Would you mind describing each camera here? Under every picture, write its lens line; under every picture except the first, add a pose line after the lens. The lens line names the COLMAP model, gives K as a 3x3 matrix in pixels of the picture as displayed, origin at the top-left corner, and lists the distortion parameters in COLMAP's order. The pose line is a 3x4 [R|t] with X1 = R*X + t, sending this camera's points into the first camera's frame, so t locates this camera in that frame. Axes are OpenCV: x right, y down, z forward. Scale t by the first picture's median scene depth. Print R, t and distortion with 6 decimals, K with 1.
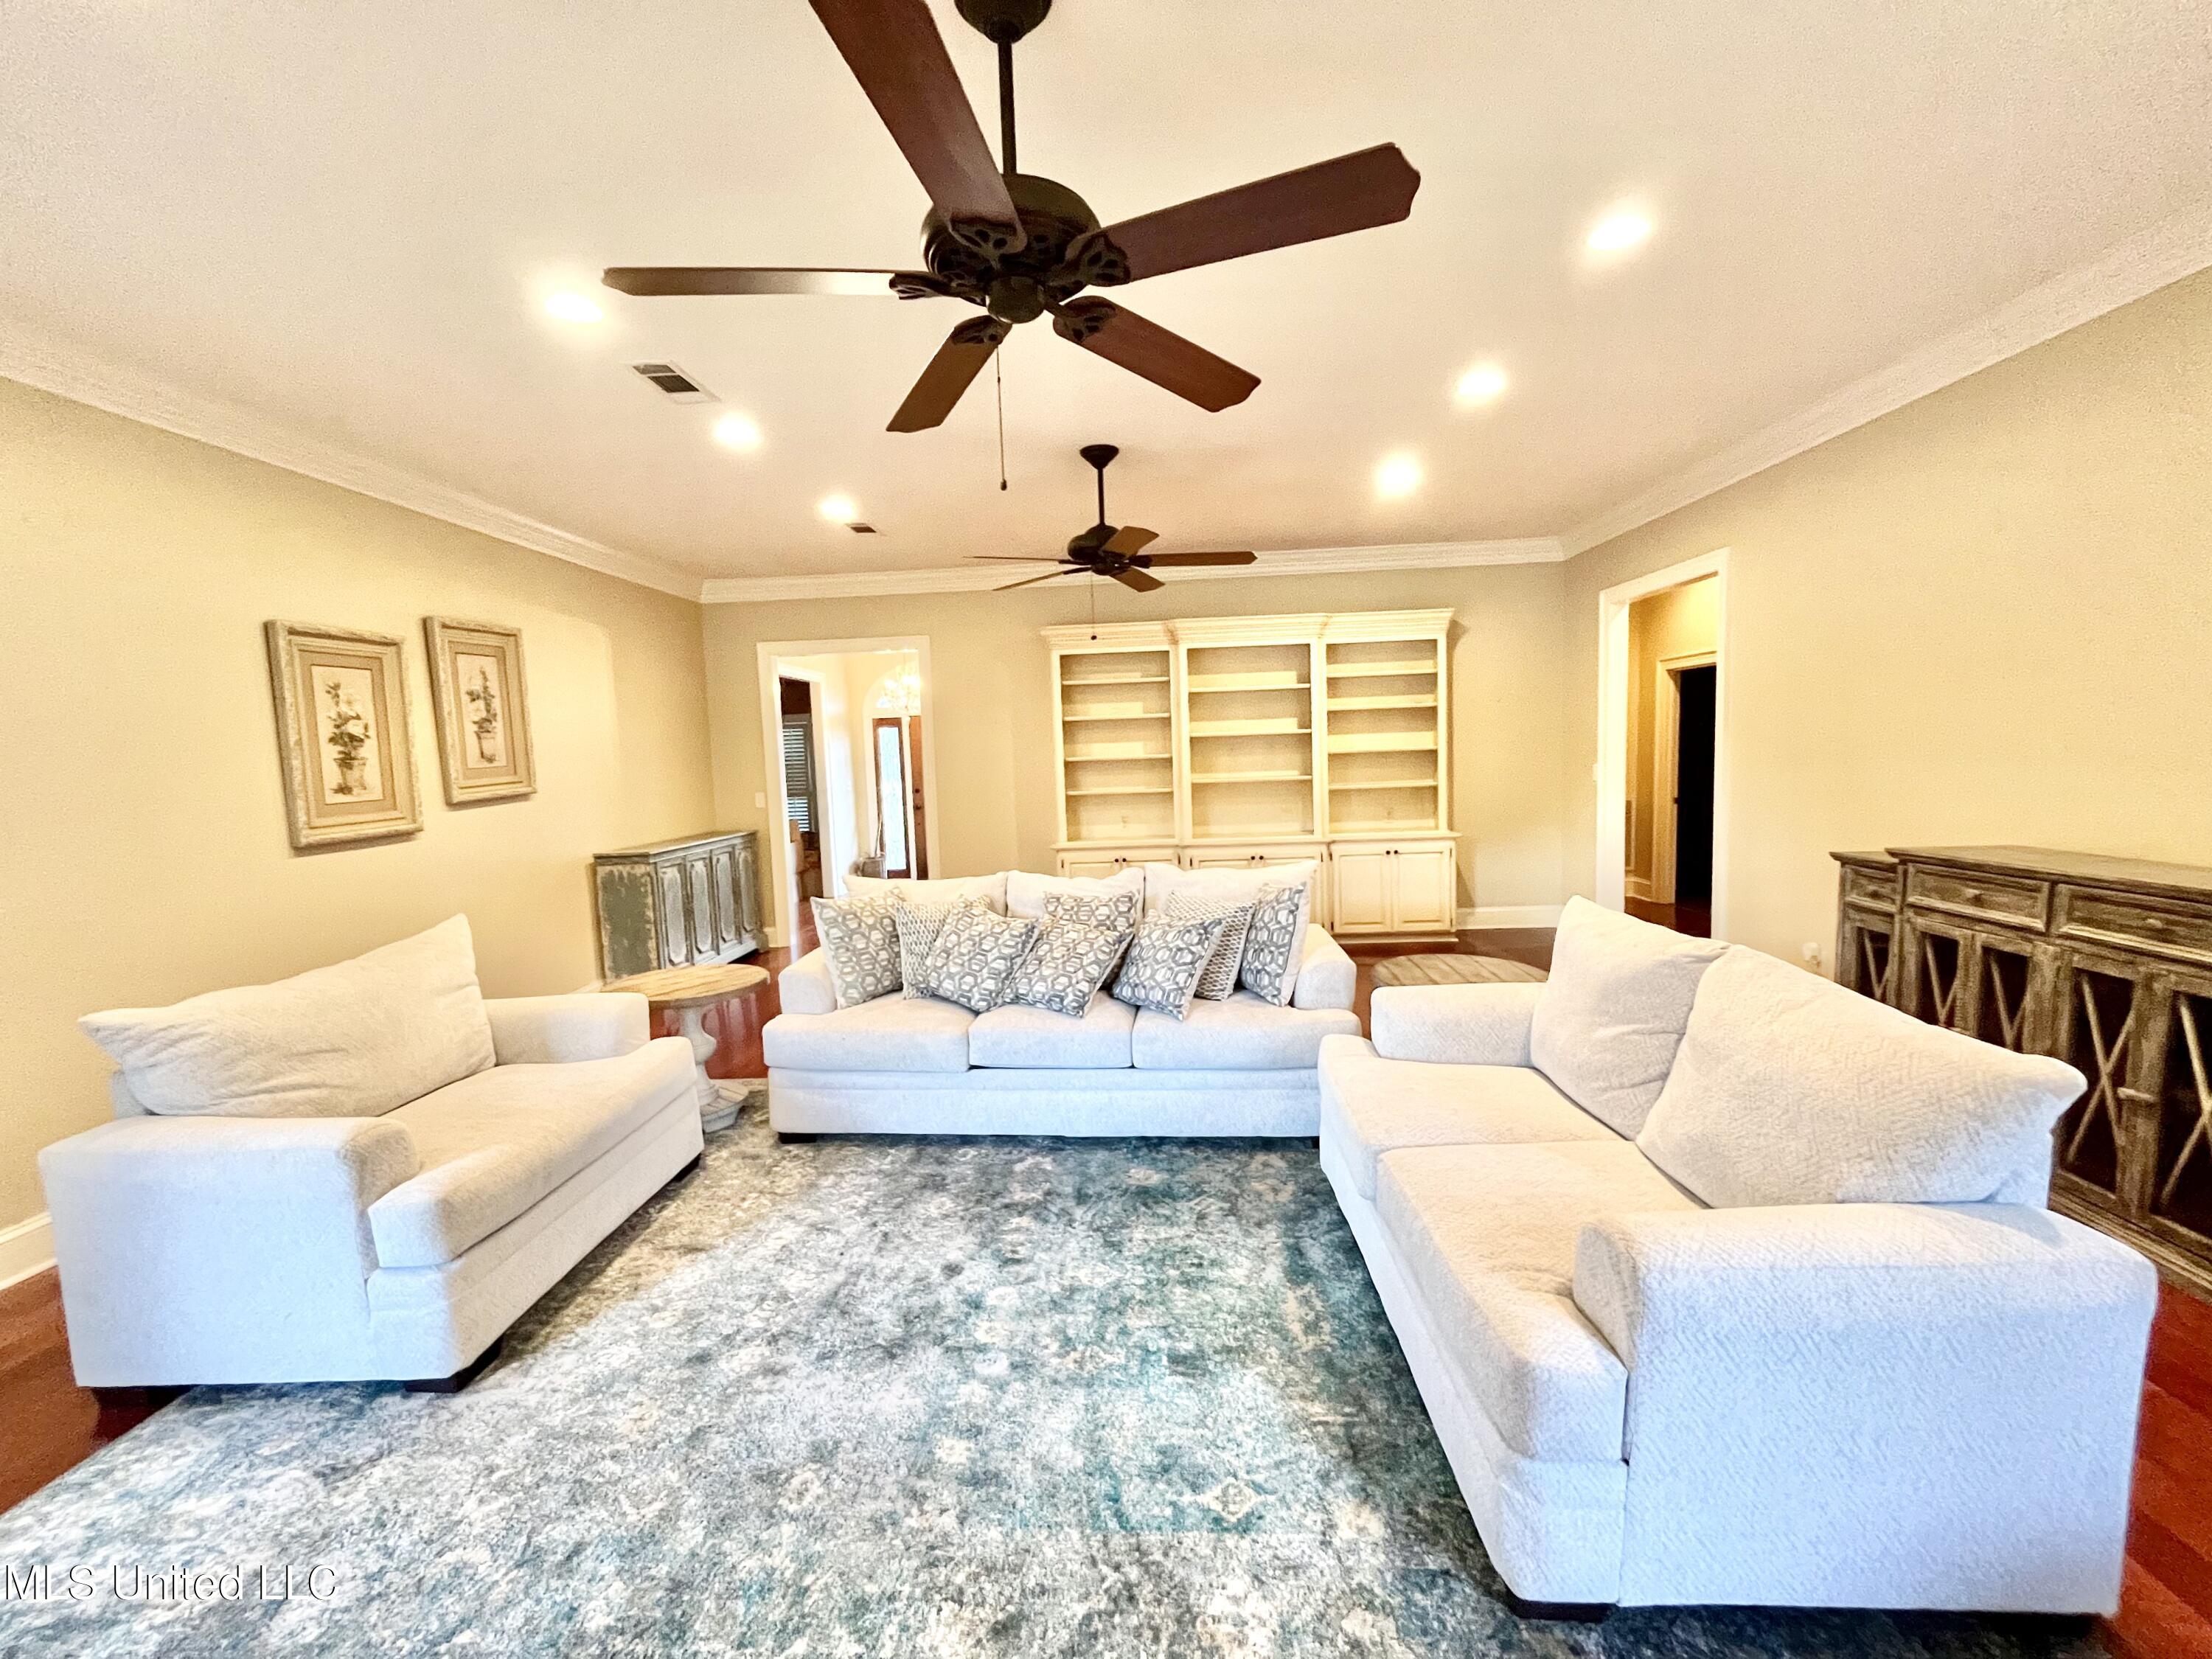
lens RADIAL K [[898.2, 0, 1100.5], [0, 898.2, 828.3], [0, 0, 1]] dist [-0.003529, 0.000697]
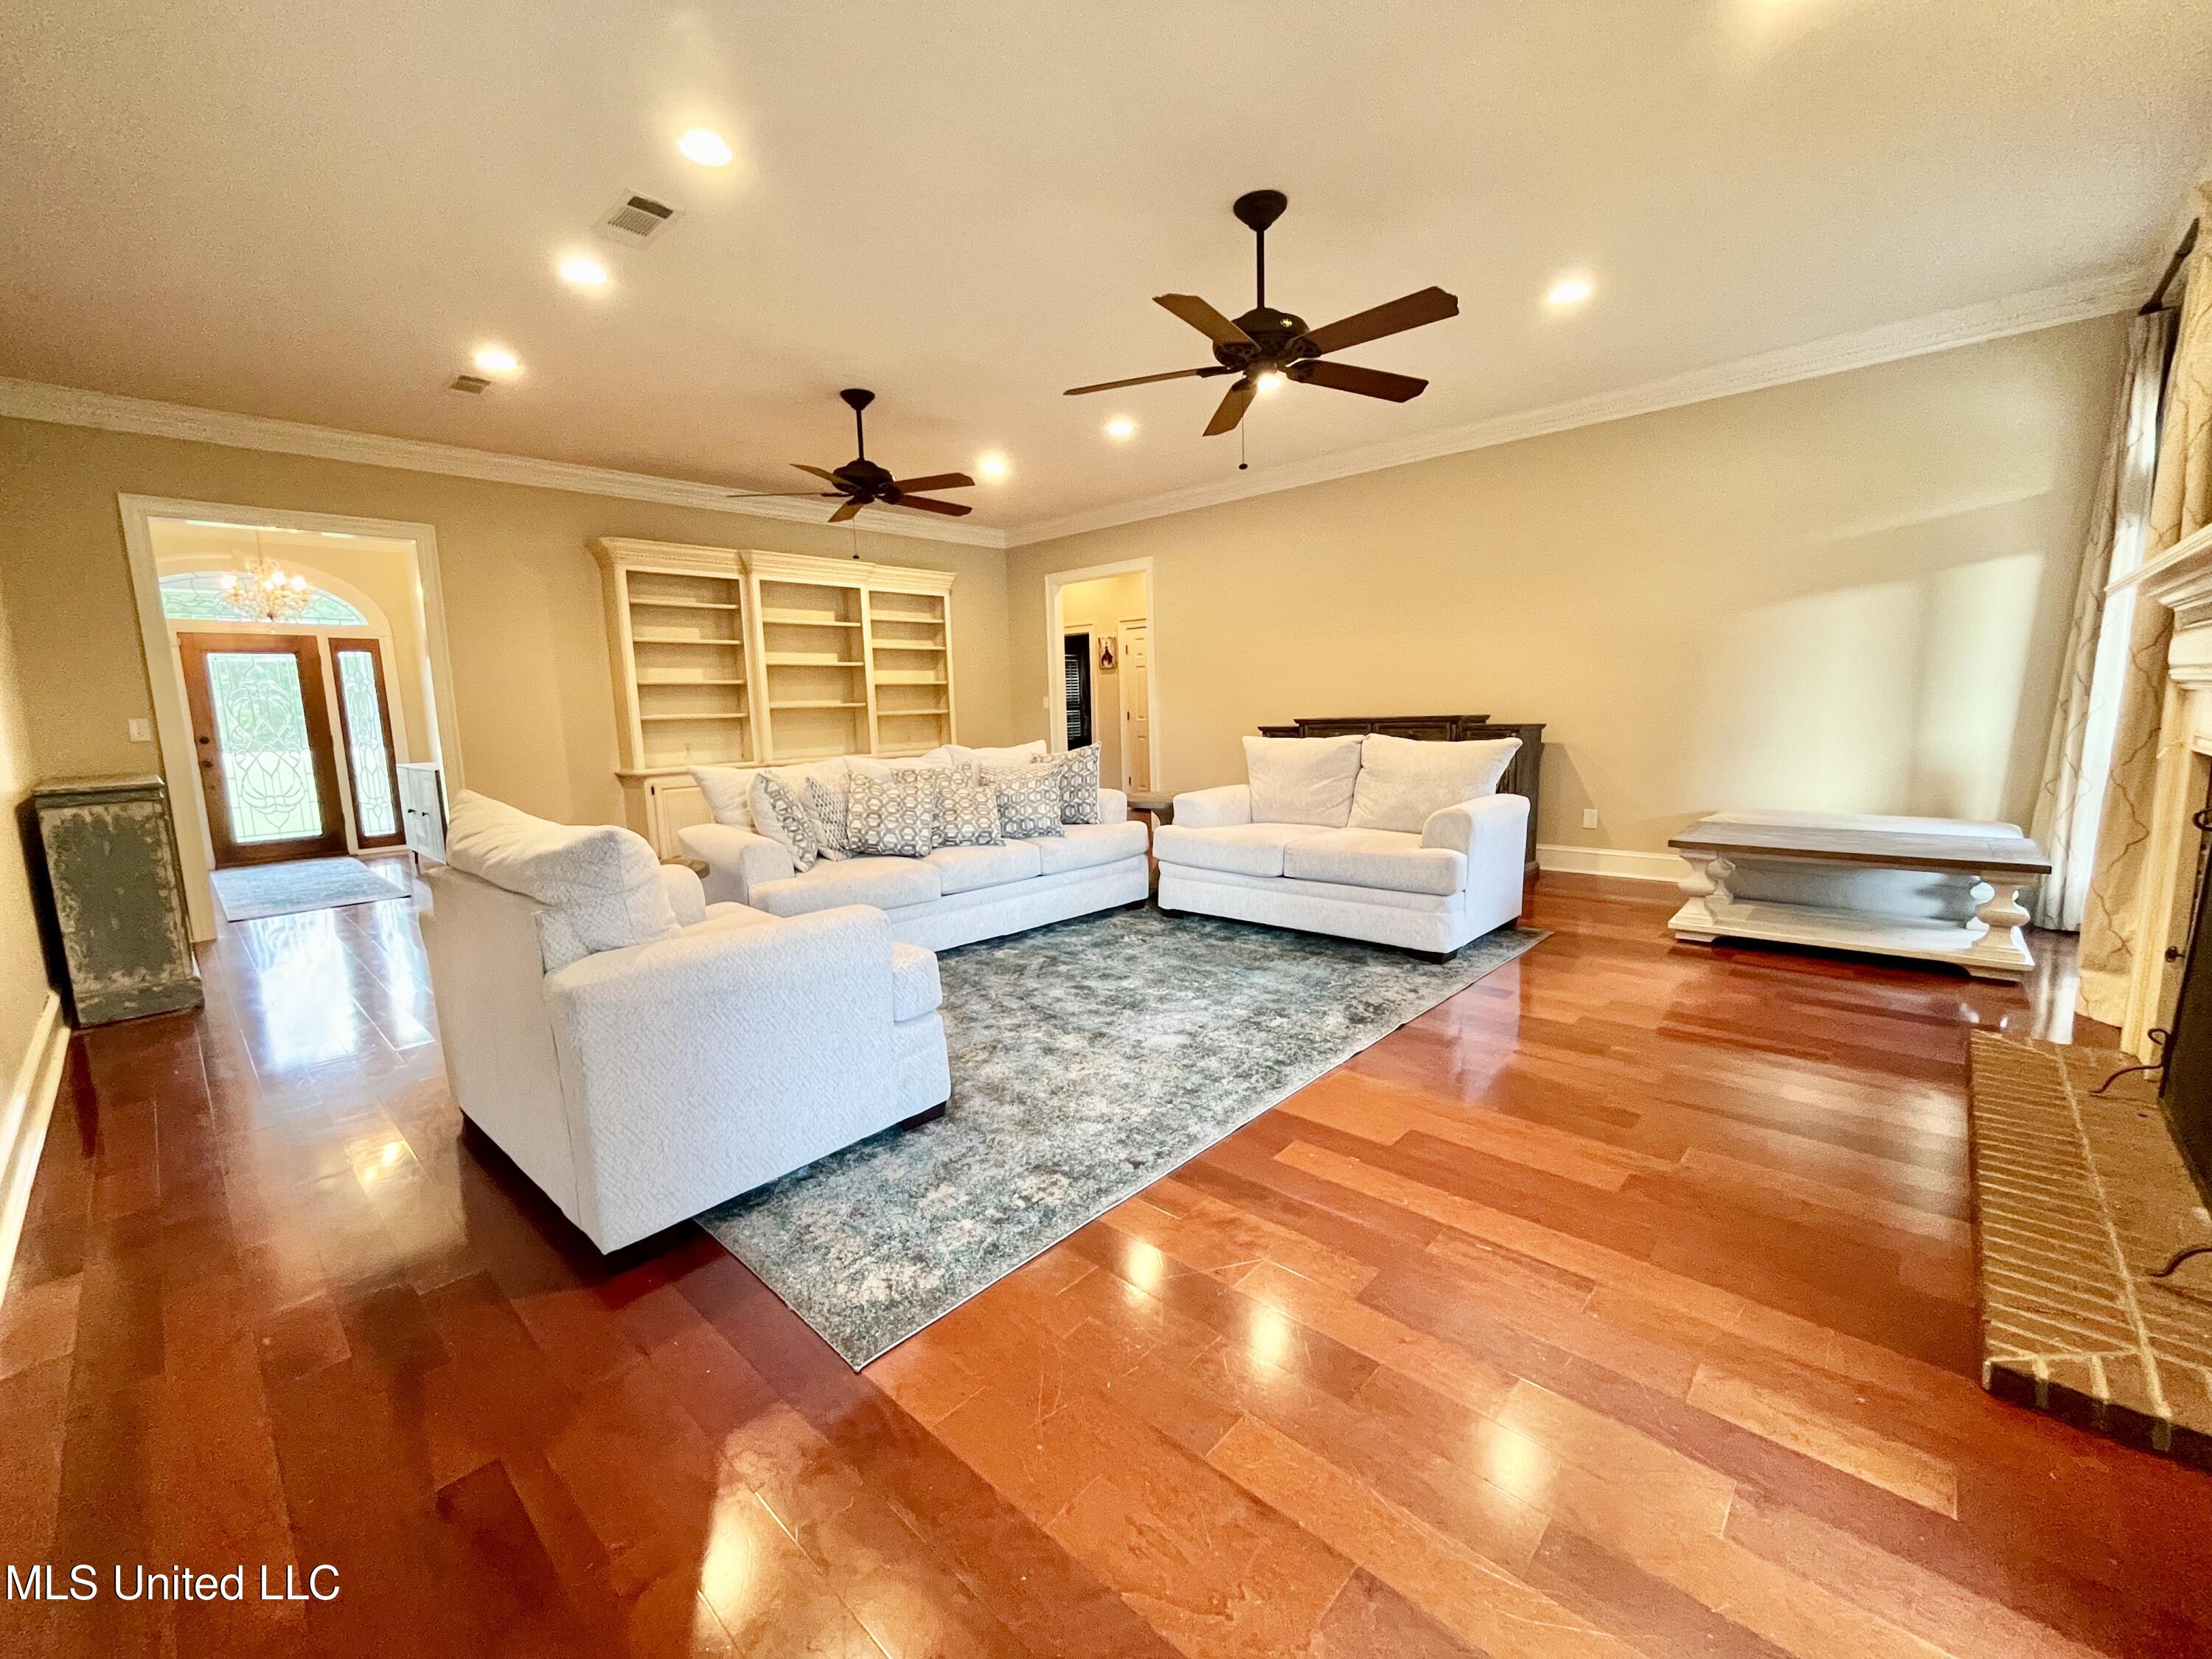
lens RADIAL K [[898.2, 0, 1107.4], [0, 898.2, 829.1], [0, 0, 1]] dist [-0.003529, 0.000697]
pose [[0.637950, -0.088966, 0.764922, -0.897831], [0.071849, 0.995848, 0.055902, 0.117990], [-0.766719, 0.019296, 0.641693, 0.028469]]
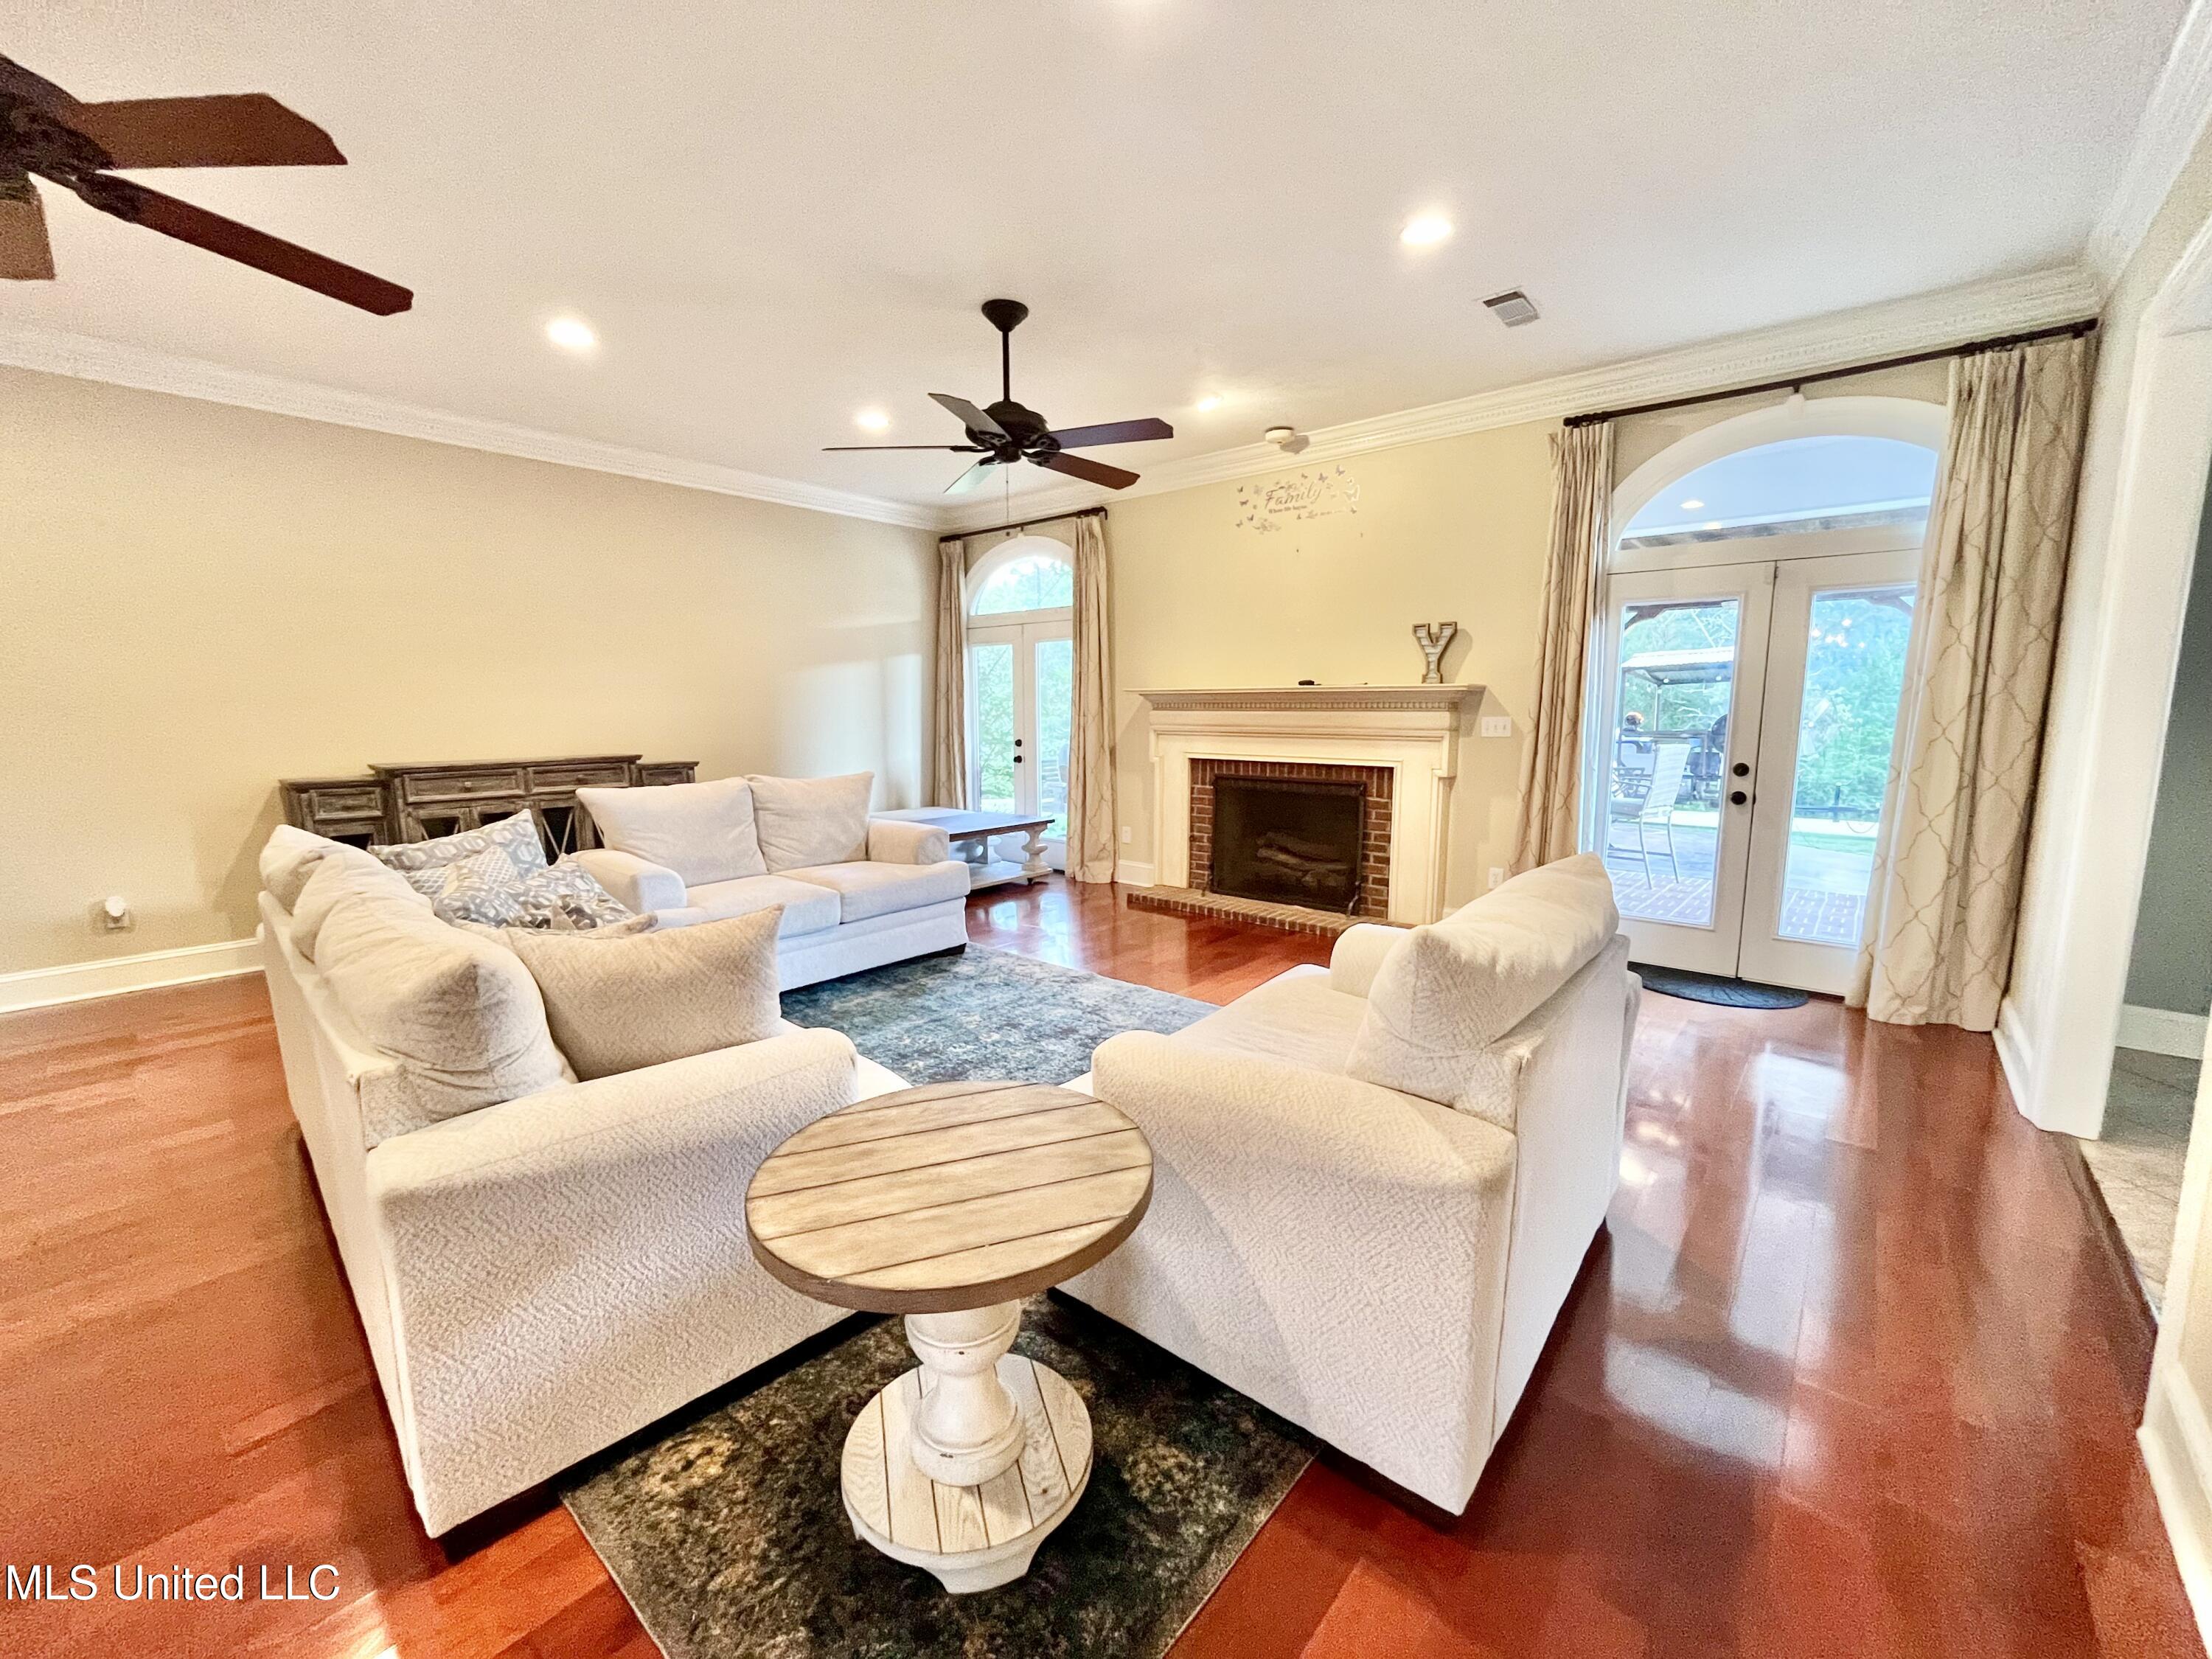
lens RADIAL K [[898.2, 0, 1096.1], [0, 898.2, 826.6], [0, 0, 1]] dist [-0.003529, 0.000697]
pose [[-0.794731, -0.042282, 0.605488, -0.789465], [0.082284, 0.980856, 0.176497, -0.039467], [-0.601359, 0.190089, -0.776037, 1.331545]]
